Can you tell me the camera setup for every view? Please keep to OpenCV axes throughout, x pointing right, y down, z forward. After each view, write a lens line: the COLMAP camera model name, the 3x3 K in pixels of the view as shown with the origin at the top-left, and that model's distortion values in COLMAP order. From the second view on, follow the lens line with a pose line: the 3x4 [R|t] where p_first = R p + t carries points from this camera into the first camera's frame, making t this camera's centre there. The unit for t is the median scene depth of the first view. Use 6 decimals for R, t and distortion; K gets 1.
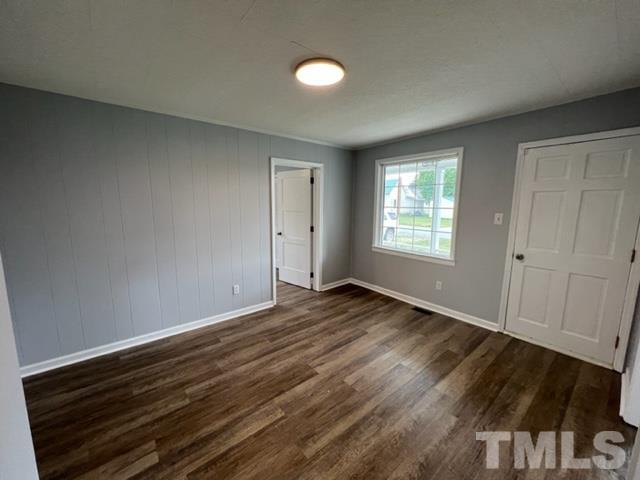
lens RADIAL K [[254.7, 0, 321.7], [0, 254.7, 236.8], [0, 0, 1]] dist [-0.001261, 0.000171]
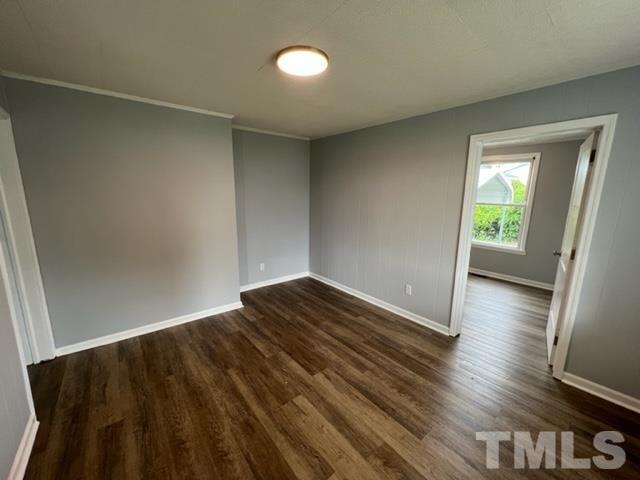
lens RADIAL K [[254.7, 0, 321.7], [0, 254.7, 236.8], [0, 0, 1]] dist [-0.001261, 0.000171]
pose [[0.008343, 0.169232, -0.985541, 0.802342], [-0.147870, 0.974949, 0.166162, -0.138908], [0.988972, 0.144345, 0.033159, 0.864687]]
